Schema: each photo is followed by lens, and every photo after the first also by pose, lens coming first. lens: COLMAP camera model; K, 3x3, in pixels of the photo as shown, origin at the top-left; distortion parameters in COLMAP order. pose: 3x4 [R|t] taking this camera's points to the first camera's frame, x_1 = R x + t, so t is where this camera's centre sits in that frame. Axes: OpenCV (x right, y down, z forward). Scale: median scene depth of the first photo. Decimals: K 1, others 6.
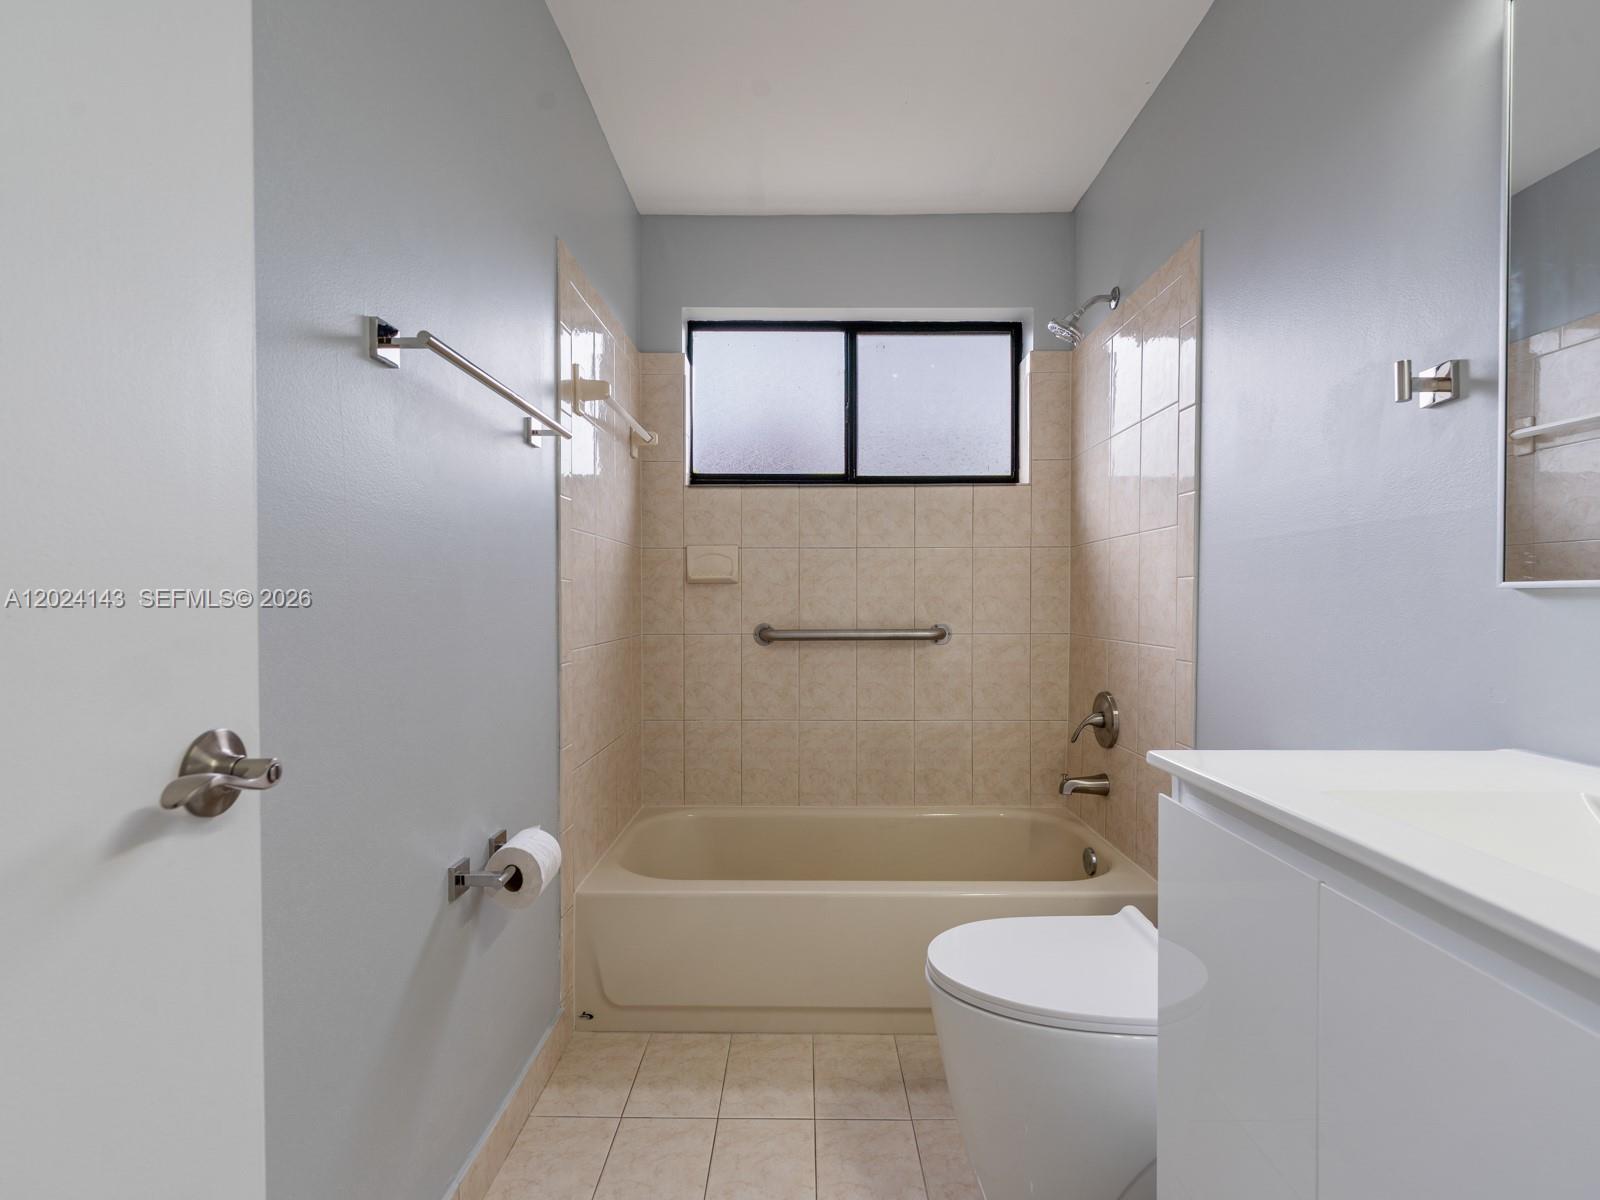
lens RADIAL K [[732.9, 0, 805.4], [0, 732.9, 611.5], [0, 0, 1]] dist [-0.004285, -0.001409]
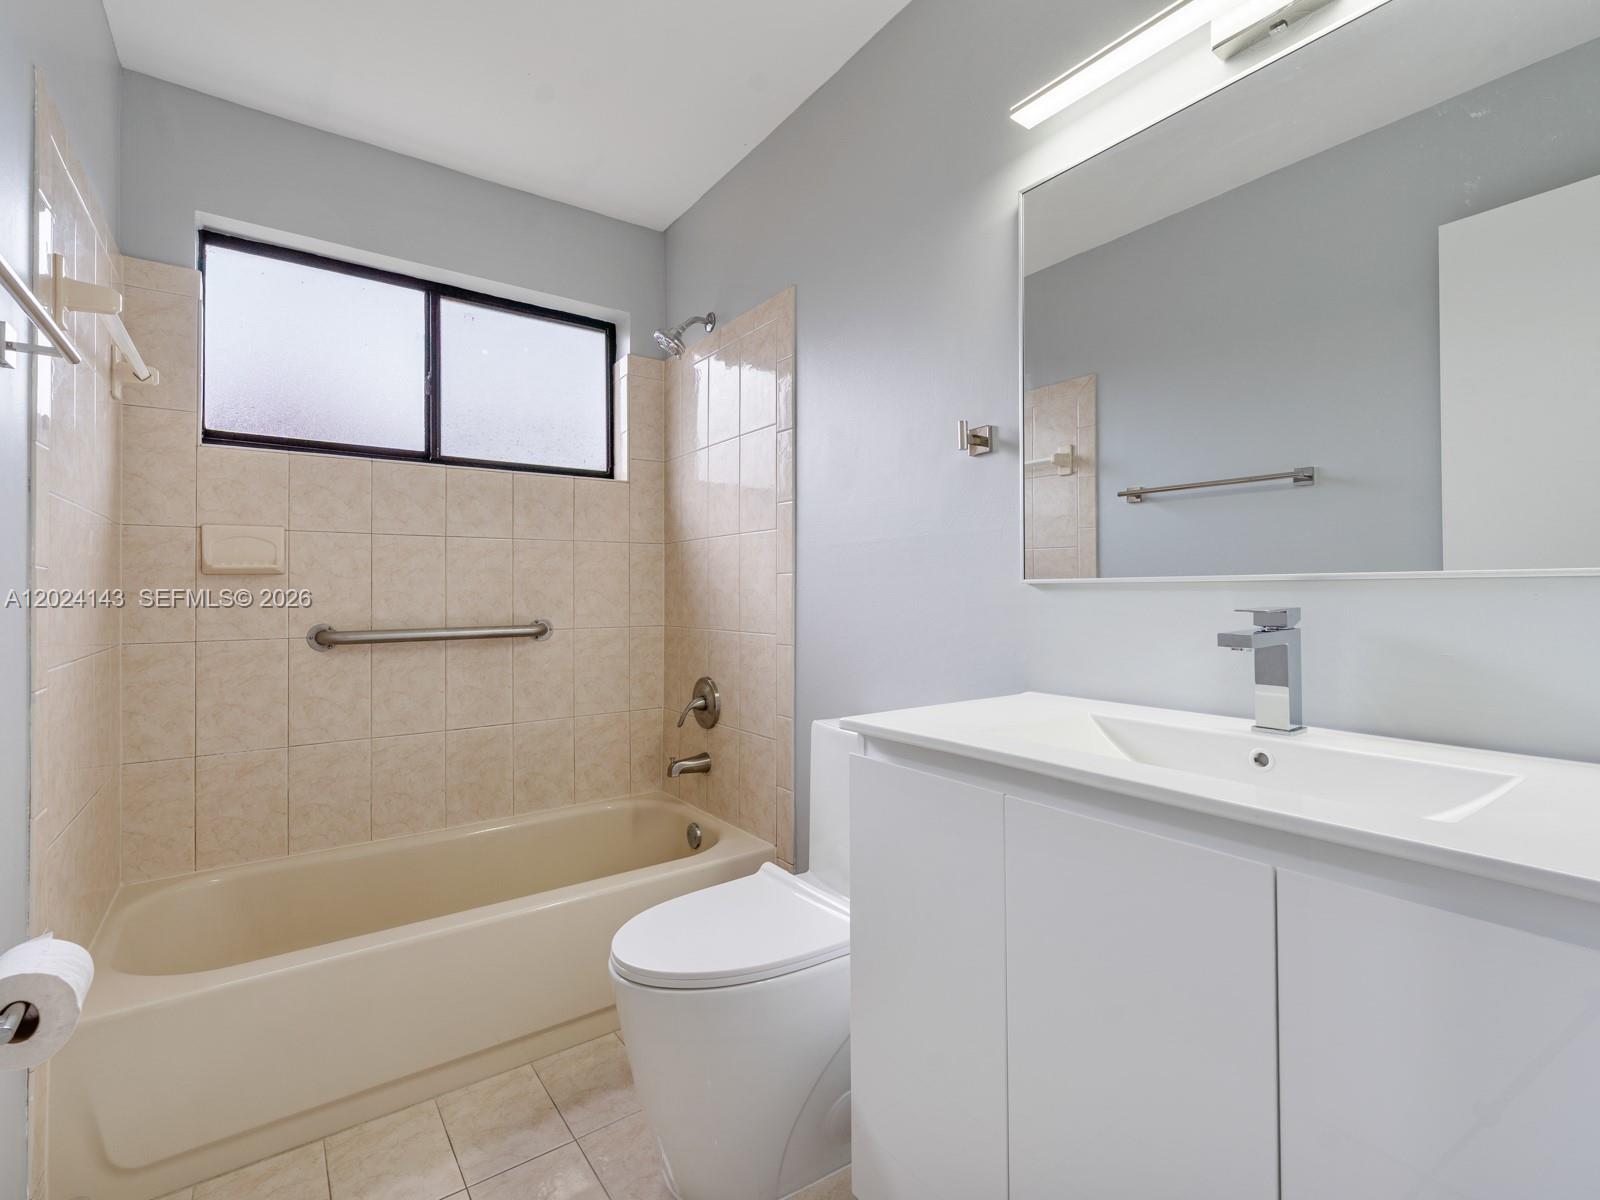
lens RADIAL K [[732.9, 0, 813.5], [0, 732.9, 587.8], [0, 0, 1]] dist [-0.004285, -0.001409]
pose [[0.799761, 0.000074, 0.600319, -0.114516], [0.014829, 0.999692, -0.019879, 0.000403], [-0.600136, 0.024801, 0.799514, 0.023055]]
